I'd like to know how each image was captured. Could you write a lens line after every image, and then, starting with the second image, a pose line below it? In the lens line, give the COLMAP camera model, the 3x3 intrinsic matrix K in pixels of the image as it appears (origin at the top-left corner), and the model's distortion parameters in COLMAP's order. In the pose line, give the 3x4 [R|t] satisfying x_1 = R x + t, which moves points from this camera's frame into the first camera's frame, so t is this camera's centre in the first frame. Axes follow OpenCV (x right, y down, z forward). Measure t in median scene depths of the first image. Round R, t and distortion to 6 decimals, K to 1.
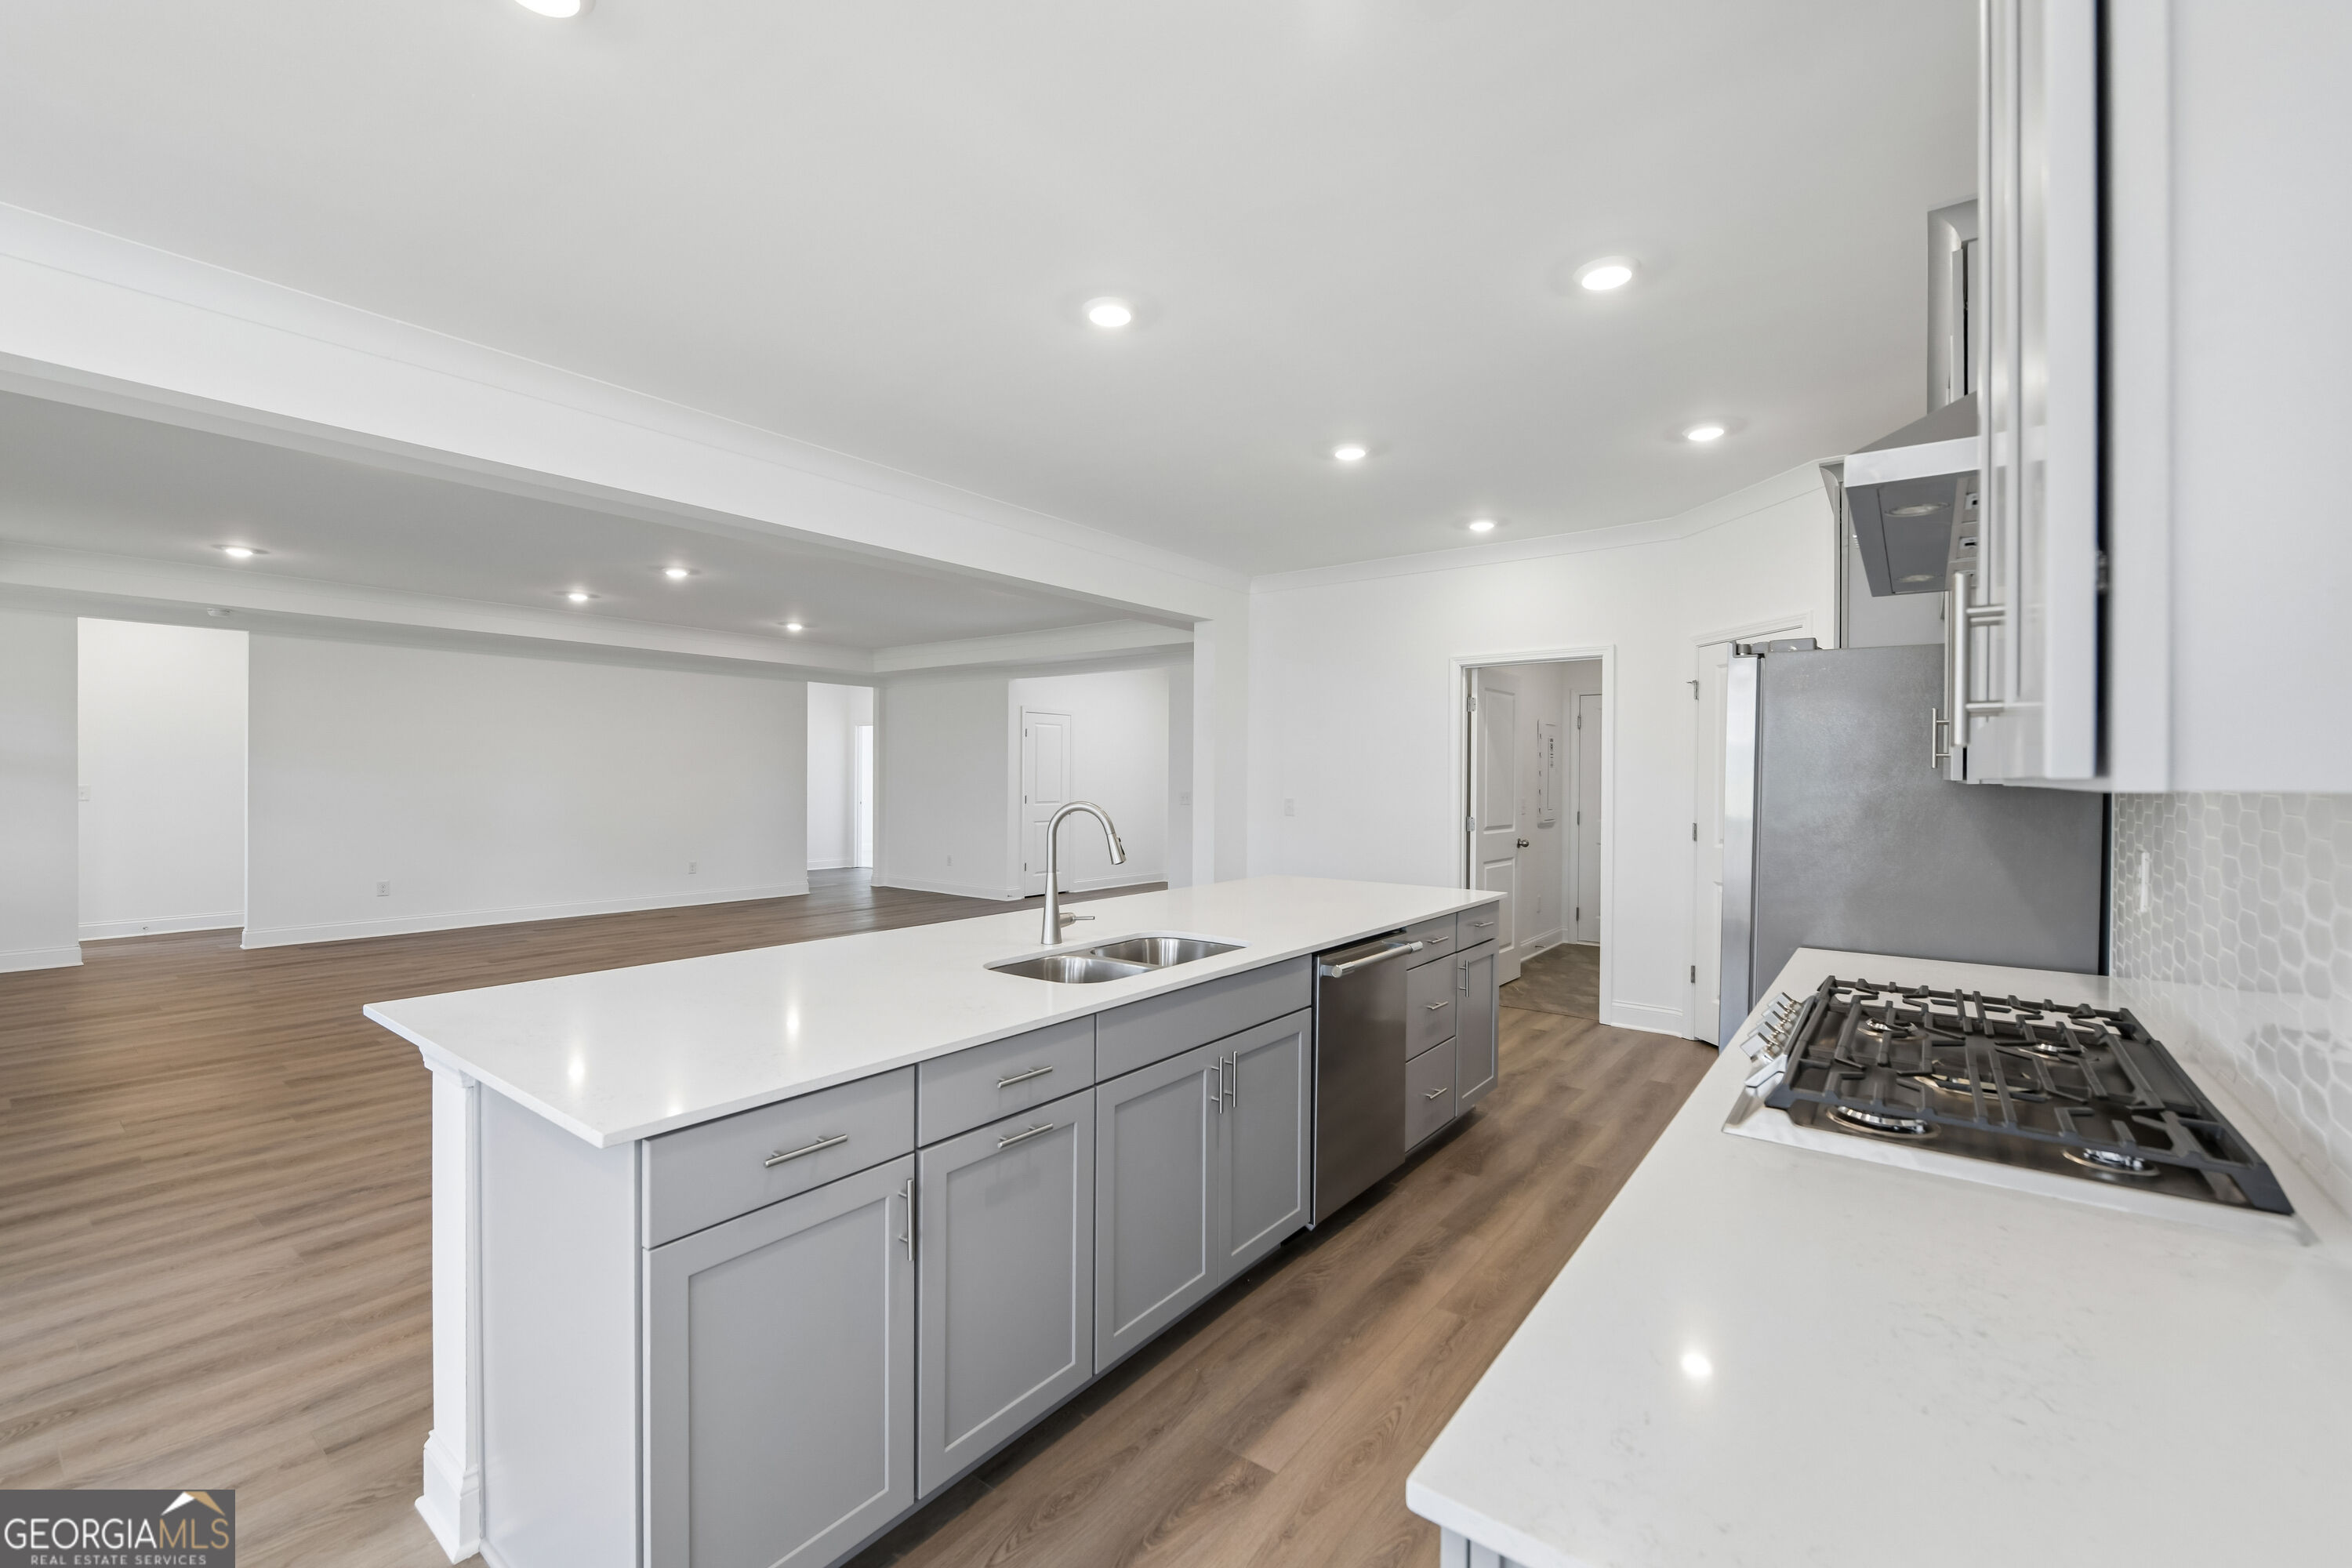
lens RADIAL K [[954.9, 0, 1171.5], [0, 954.9, 777.1], [0, 0, 1]] dist [-0.007602, -0.000556]
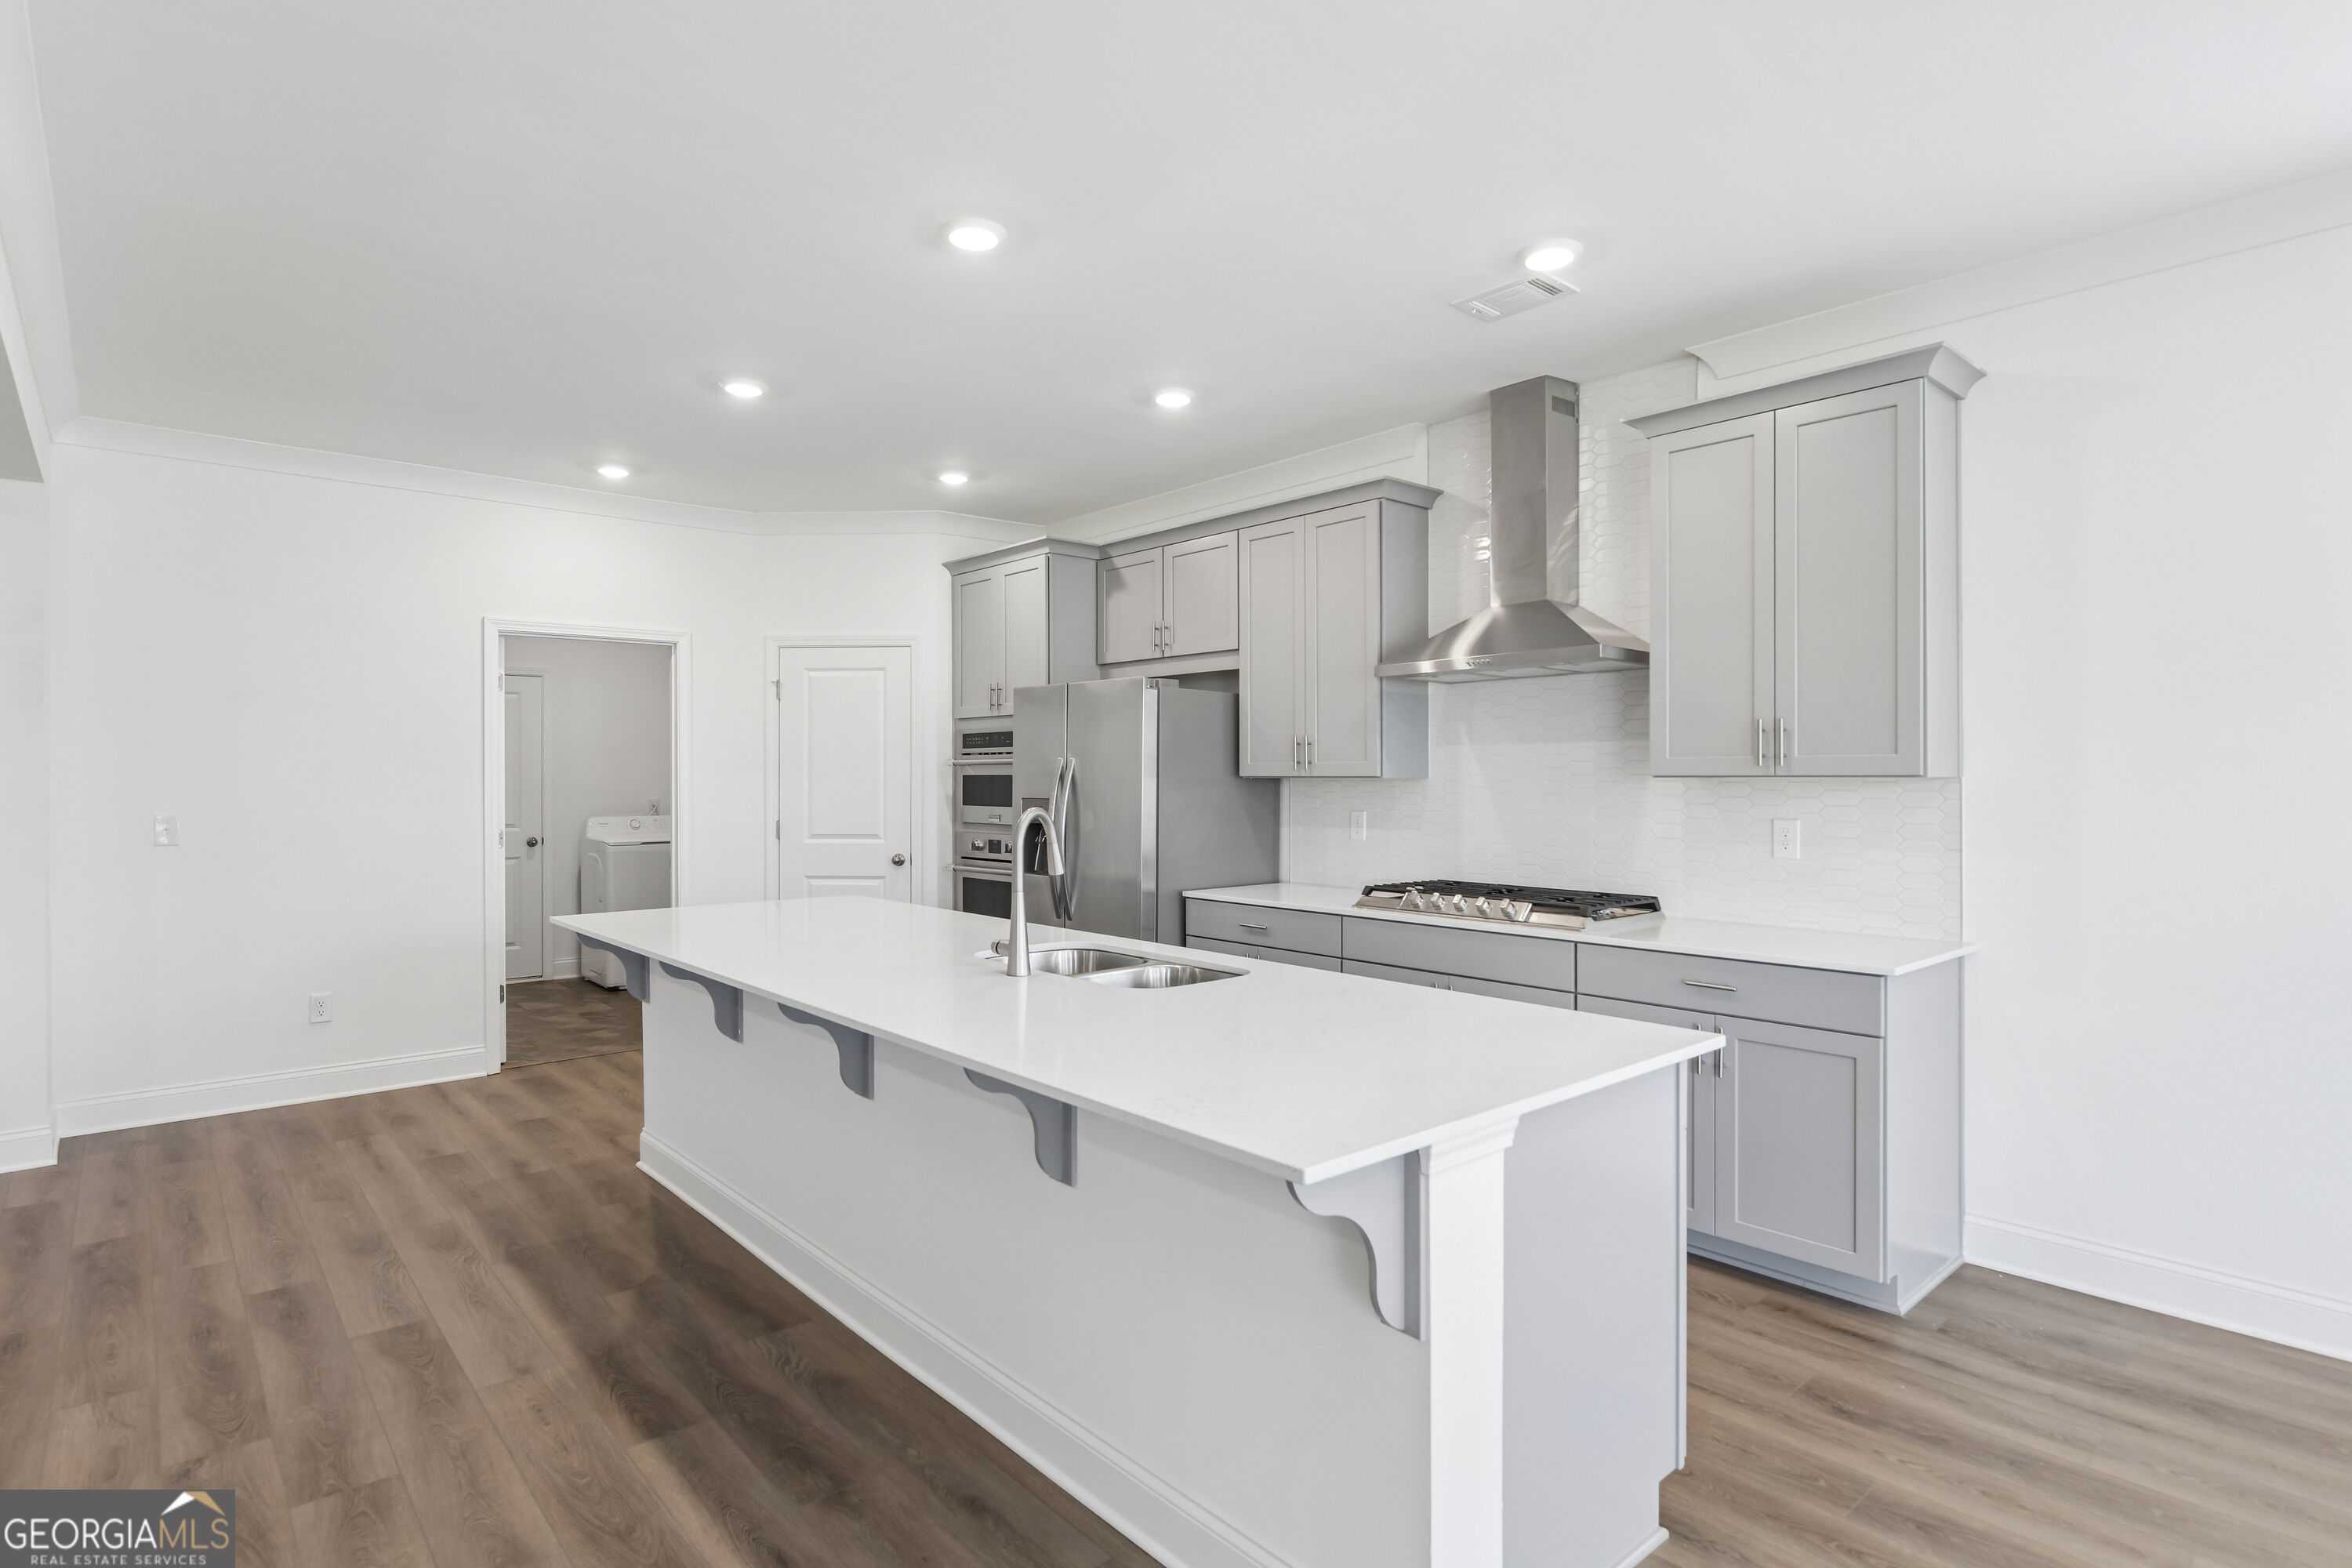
lens RADIAL K [[1199.1, 0, 1189.3], [0, 1199.1, 799.2], [0, 0, 1]] dist [-0.021858, 0.003267]
pose [[0.188540, -0.024283, 0.981765, -0.566709], [0.002769, 0.999703, 0.024195, -0.004509], [-0.982062, -0.001843, 0.188551, 0.313580]]
